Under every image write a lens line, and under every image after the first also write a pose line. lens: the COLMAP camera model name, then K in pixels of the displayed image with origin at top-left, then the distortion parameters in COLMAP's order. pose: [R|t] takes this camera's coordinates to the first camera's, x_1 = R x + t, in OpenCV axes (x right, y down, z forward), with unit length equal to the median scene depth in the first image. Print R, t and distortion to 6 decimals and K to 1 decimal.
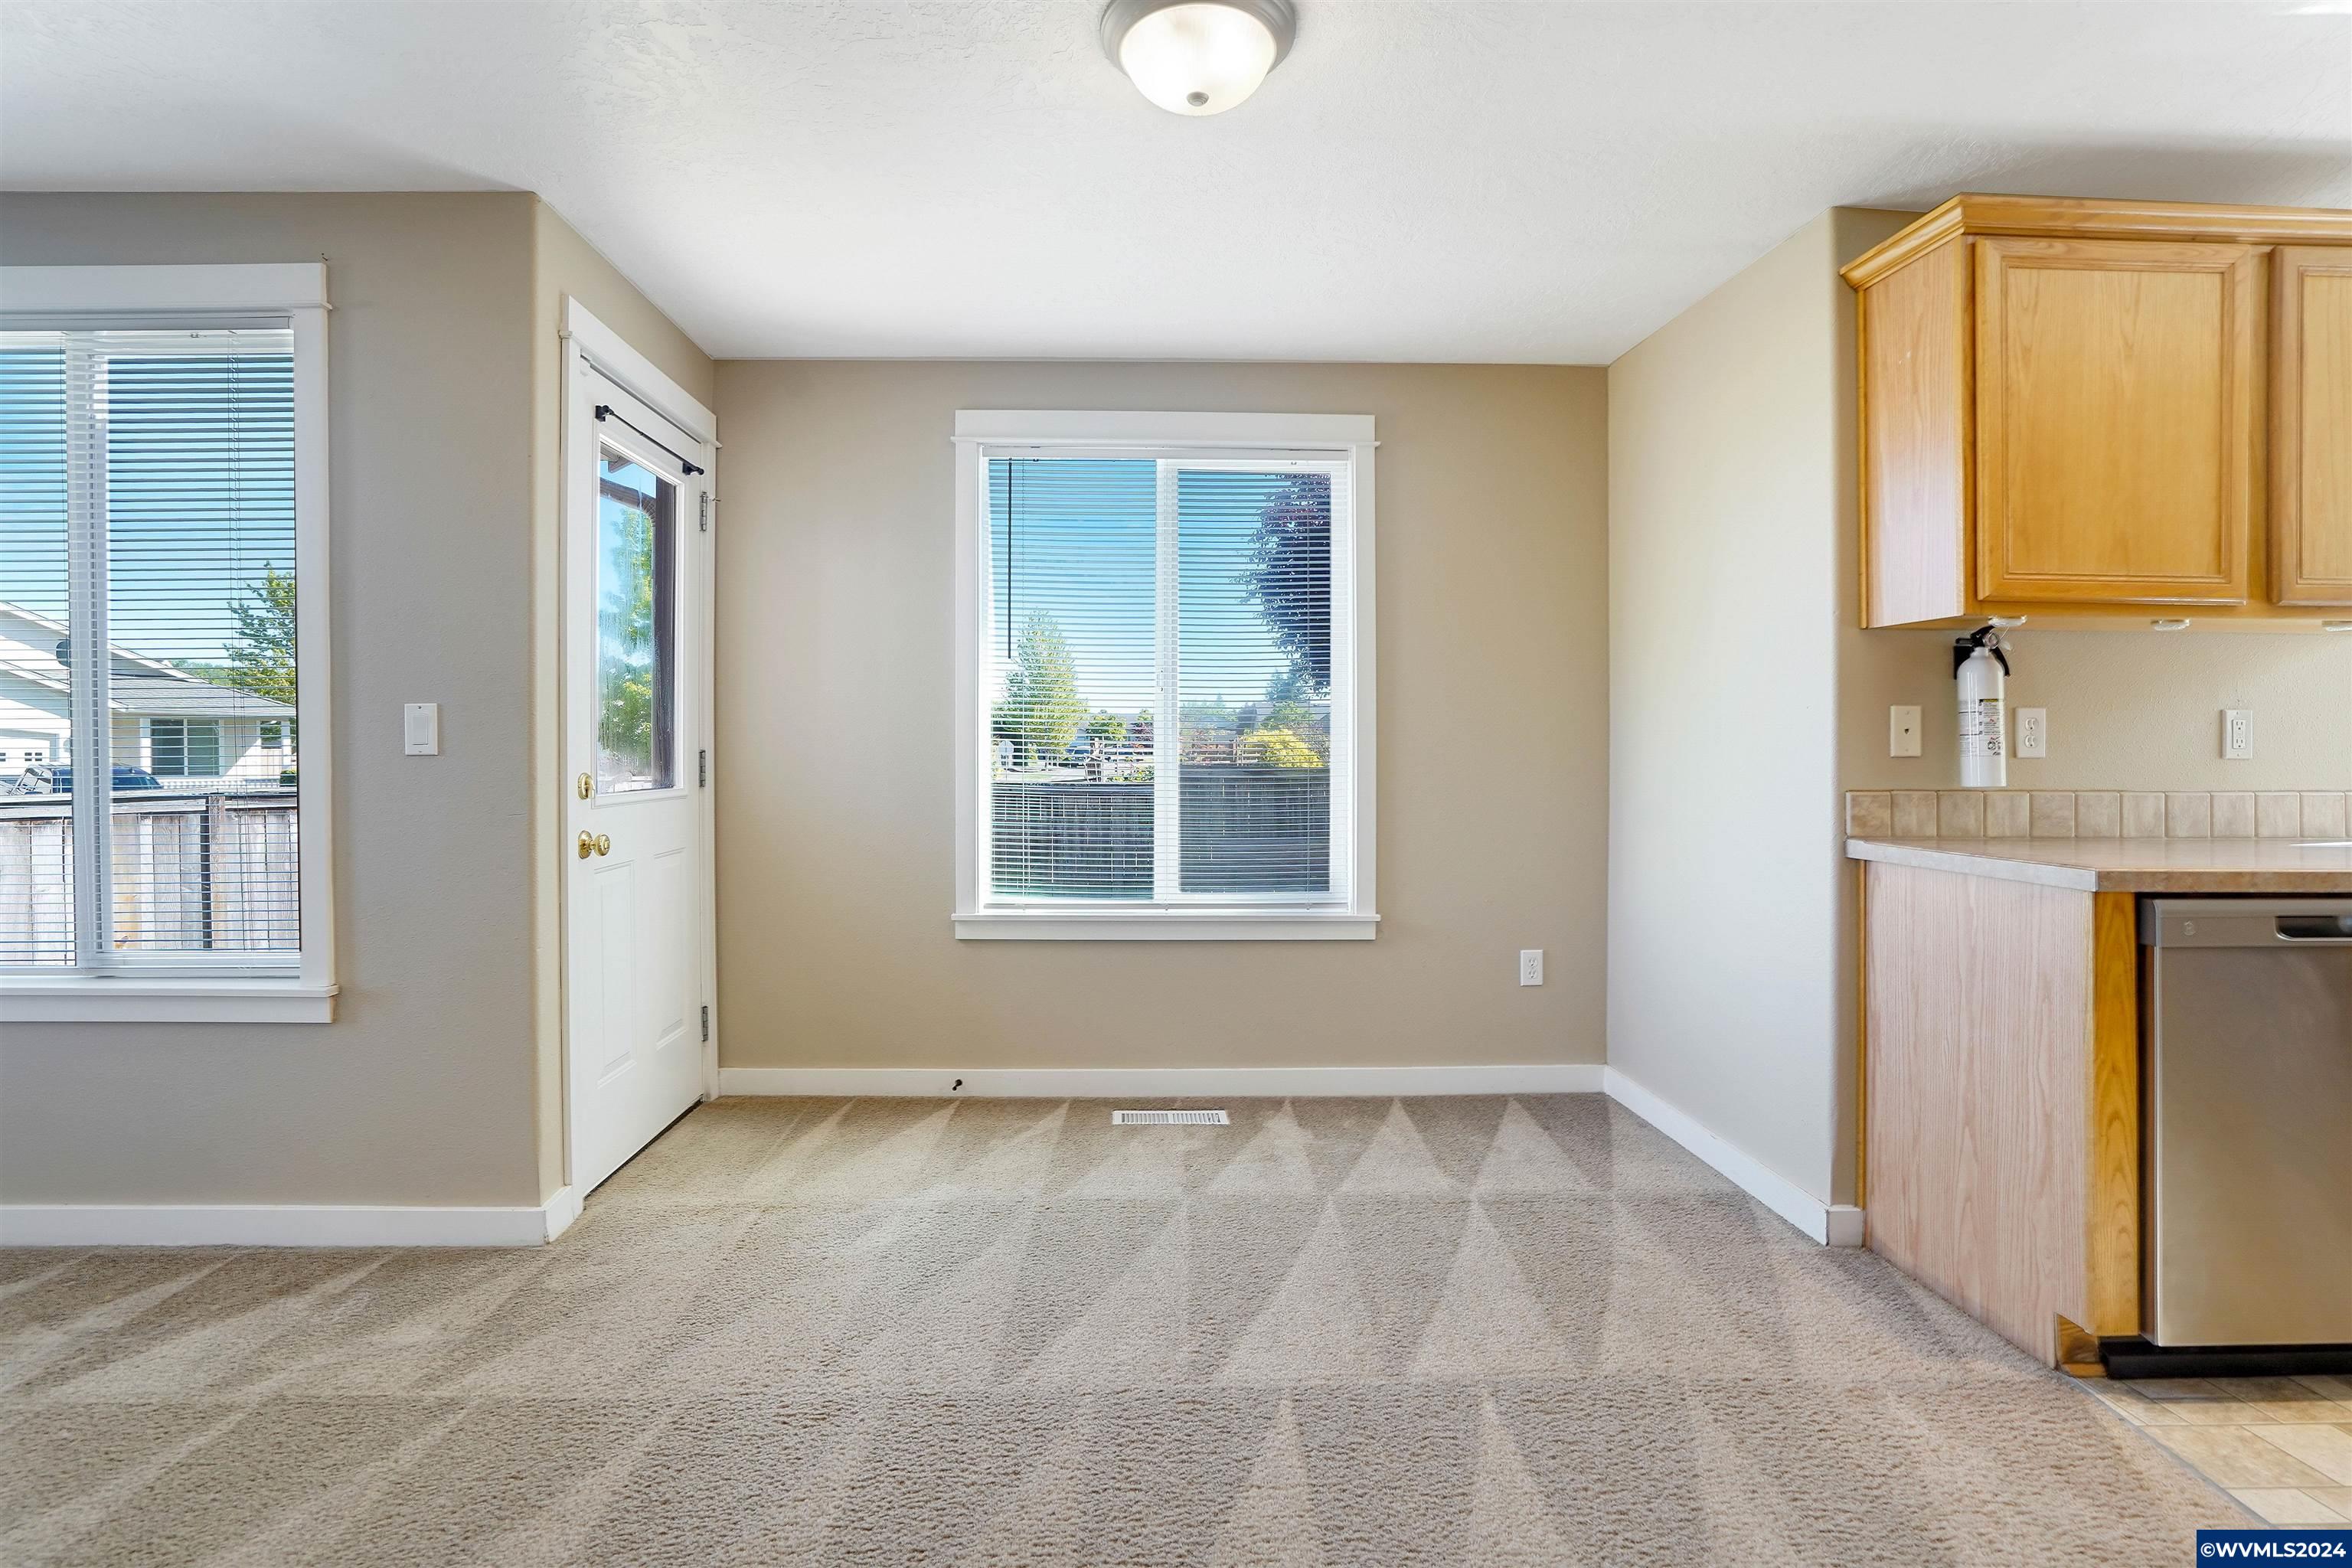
lens RADIAL K [[1122.1, 0, 1166.5], [0, 1122.1, 763.7], [0, 0, 1]] dist [-0.052257, 0.018416]
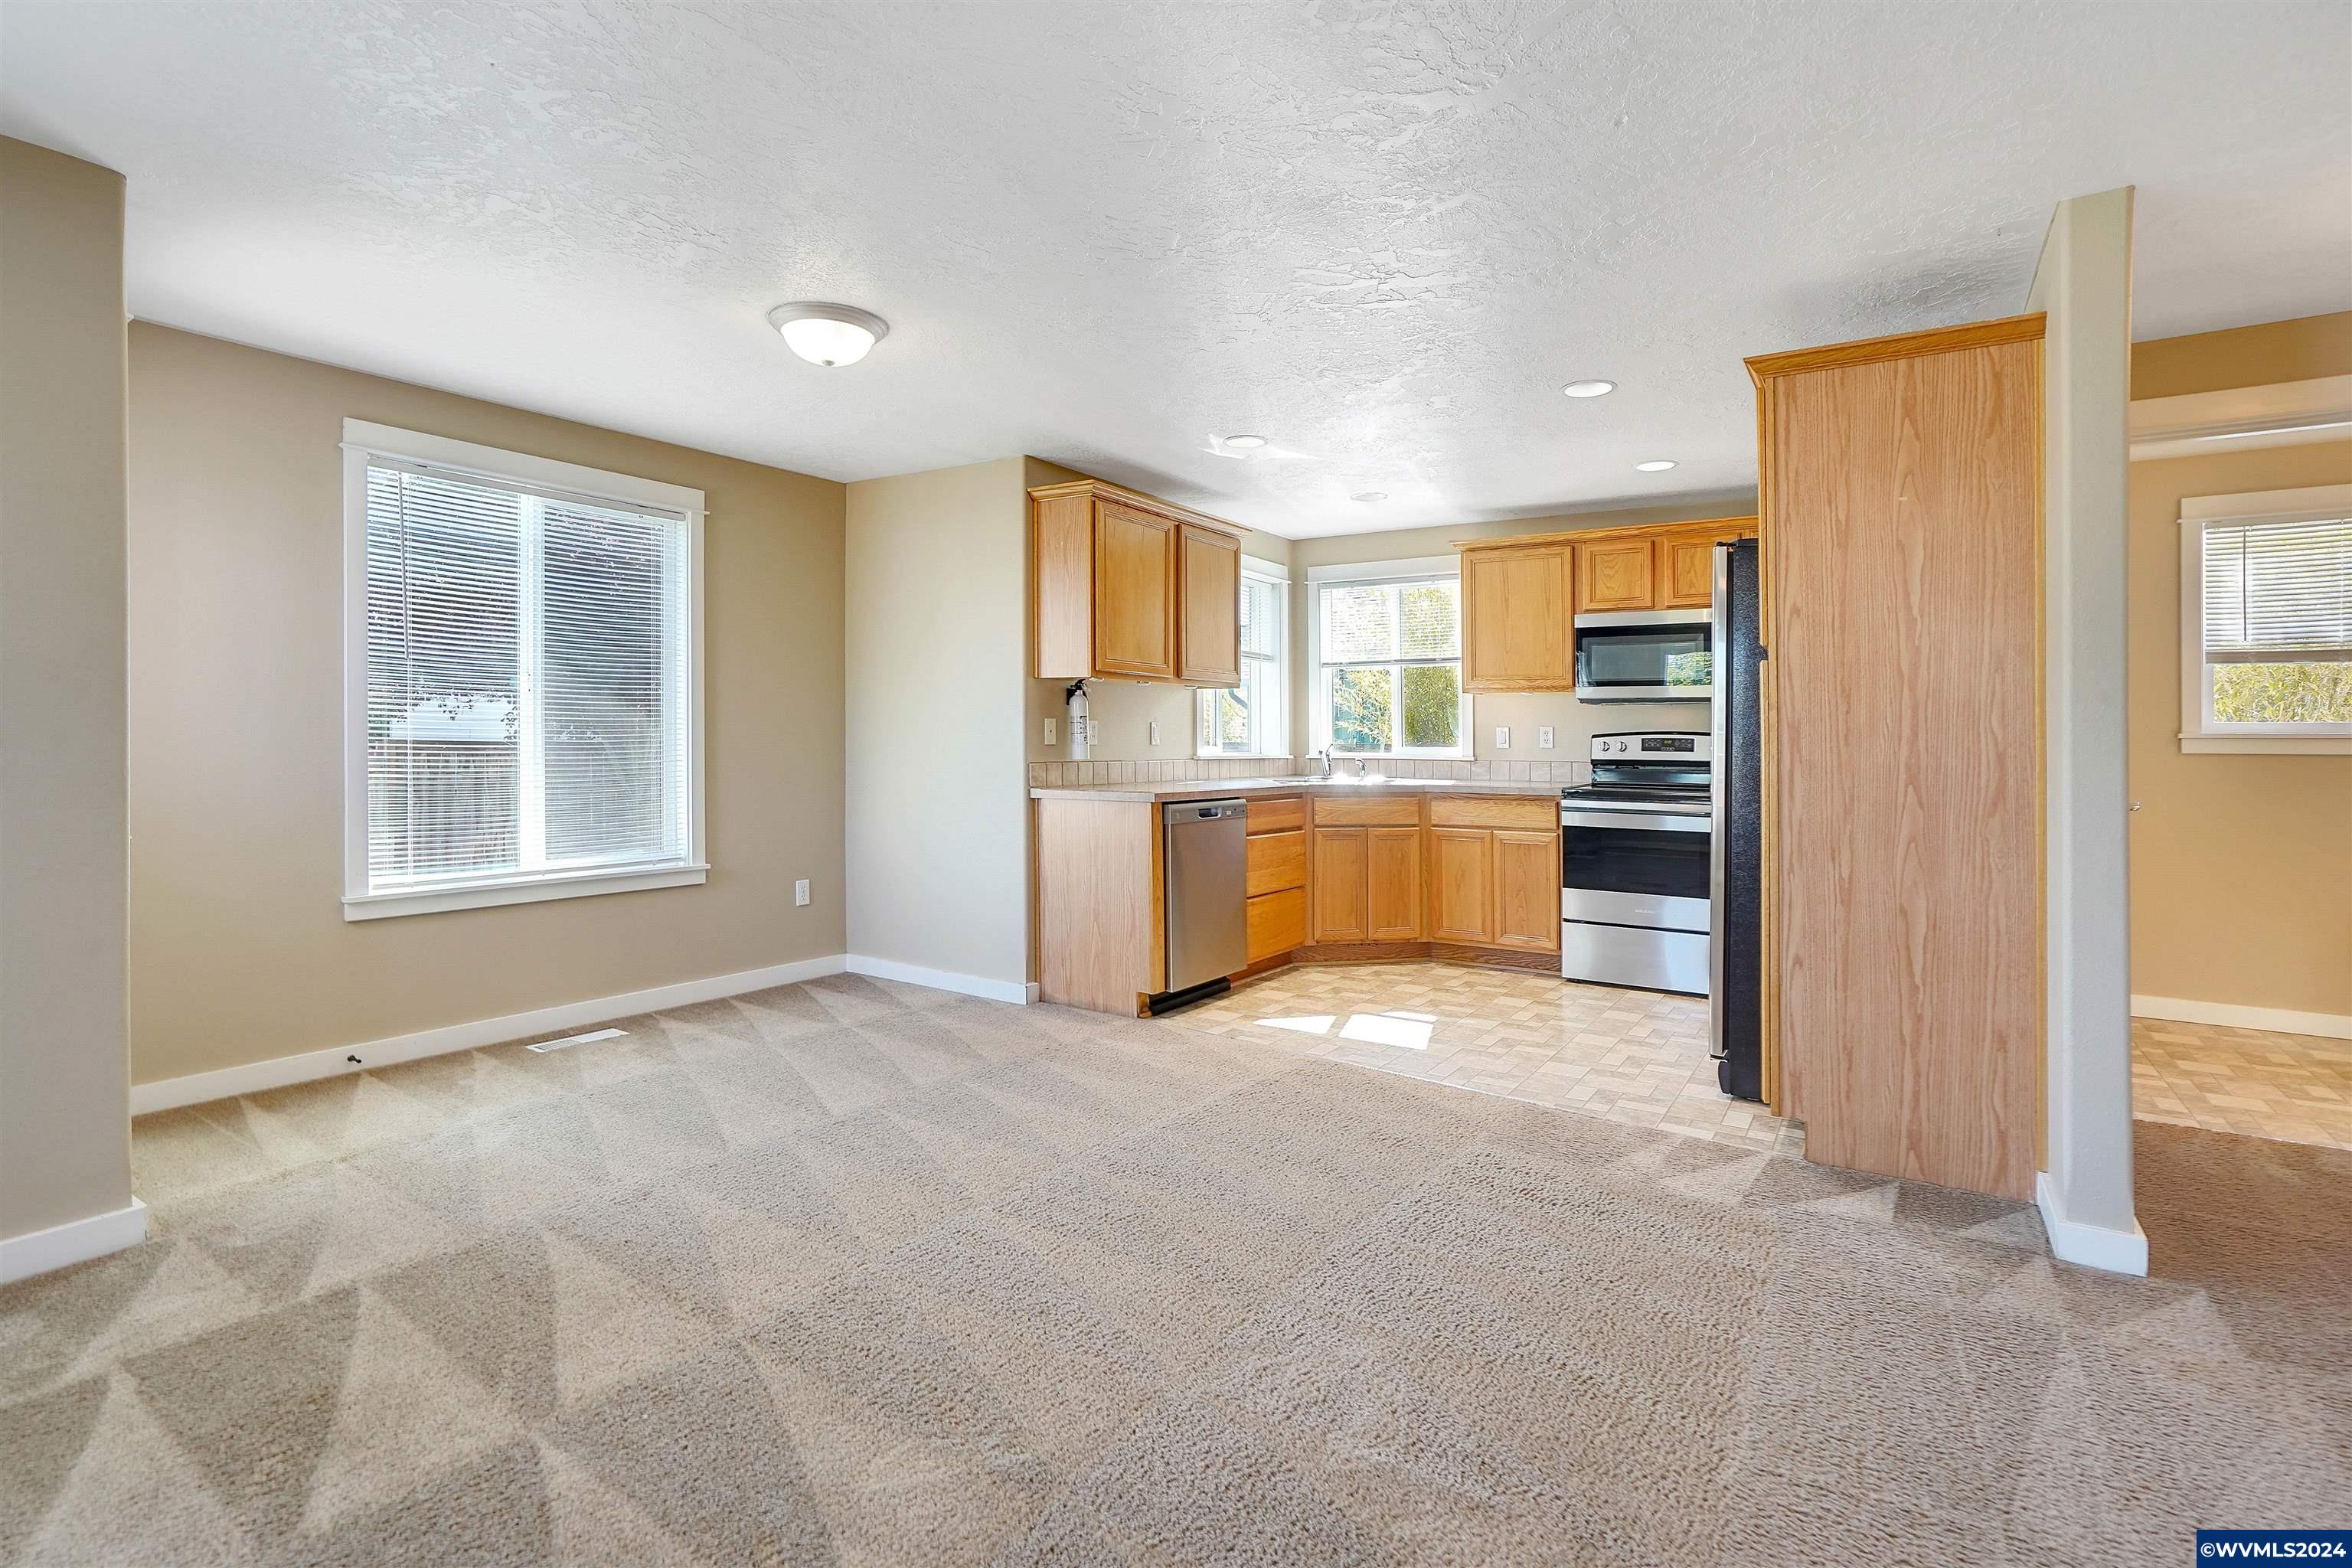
lens RADIAL K [[1105.2, 0, 1170.7], [0, 1105.2, 733.4], [0, 0, 1]] dist [-0.052935, 0.010458]
pose [[0.583184, 0.005473, 0.812321, -0.789874], [0.009020, 0.999872, -0.013212, 0.001156], [-0.812290, 0.015033, 0.583060, -0.310649]]
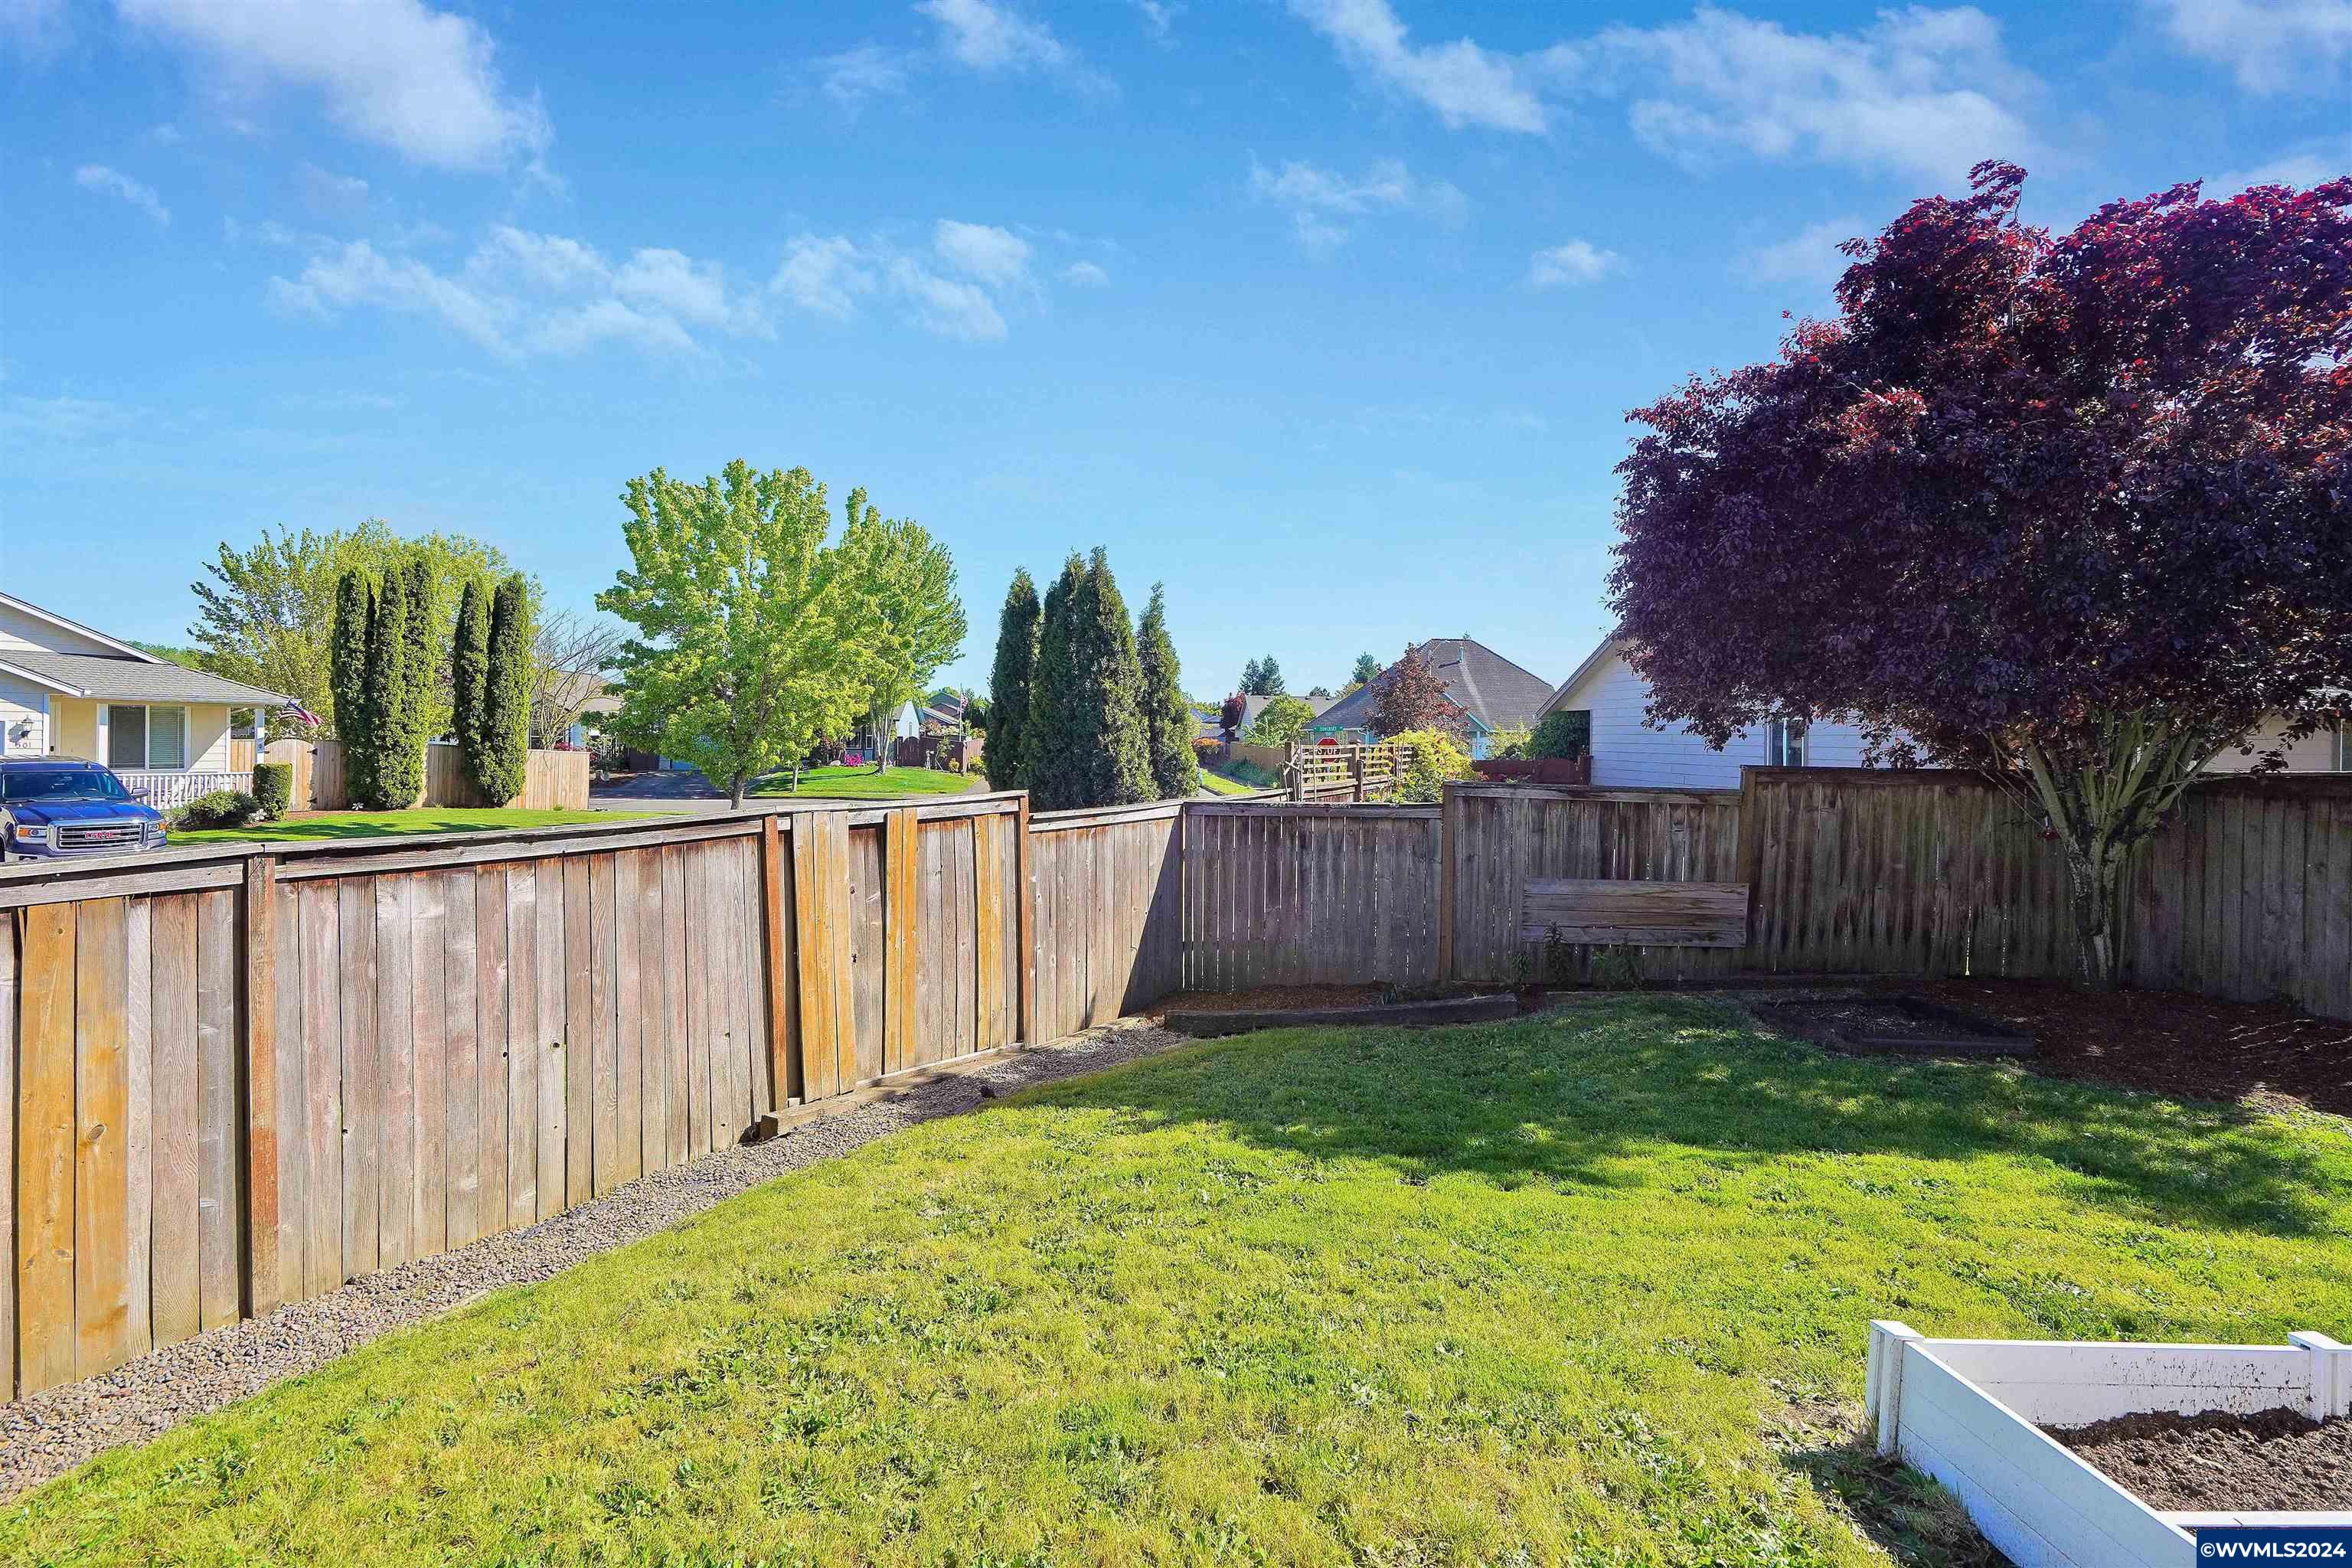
lens RADIAL K [[1158.5, 0, 1119.7], [0, 1158.5, 751.5], [0, 0, 1]] dist [-0.008037, 0.000244]
pose [[0.999545, 0.008559, -0.028932, -1.223214], [-0.008729, 0.999946, -0.005726, -0.079279], [0.028881, 0.005976, 0.999565, 1.234483]]
